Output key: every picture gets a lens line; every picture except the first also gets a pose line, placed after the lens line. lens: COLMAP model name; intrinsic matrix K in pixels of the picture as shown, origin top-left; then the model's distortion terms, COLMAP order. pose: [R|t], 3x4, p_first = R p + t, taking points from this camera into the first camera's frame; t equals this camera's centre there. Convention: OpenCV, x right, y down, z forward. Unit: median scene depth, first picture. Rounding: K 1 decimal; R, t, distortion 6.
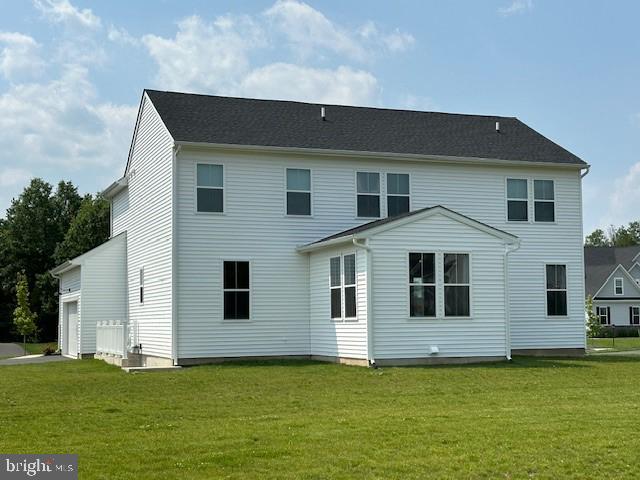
lens RADIAL K [[938.5, 0, 320.0], [0, 938.5, 240.0], [0, 0, 1]] dist [0.227624, 0.035655]
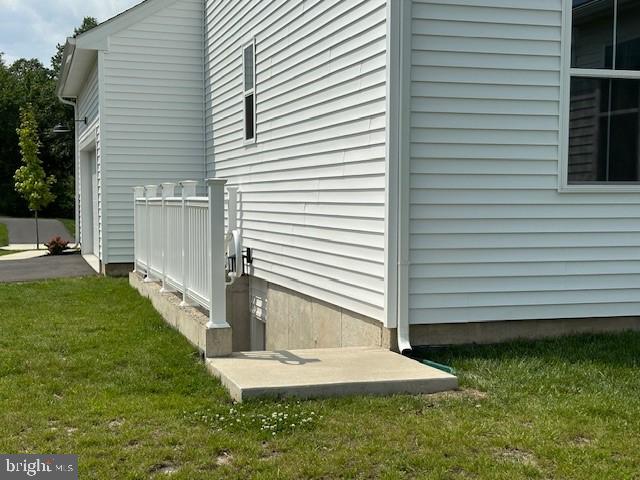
lens RADIAL K [[938.5, 0, 320.0], [0, 938.5, 240.0], [0, 0, 1]] dist [0.227624, 0.035655]
pose [[0.997533, 0.020282, -0.067209, -0.135684], [-0.011617, 0.991848, 0.126896, 0.058505], [0.069235, -0.125802, 0.989636, 0.633768]]
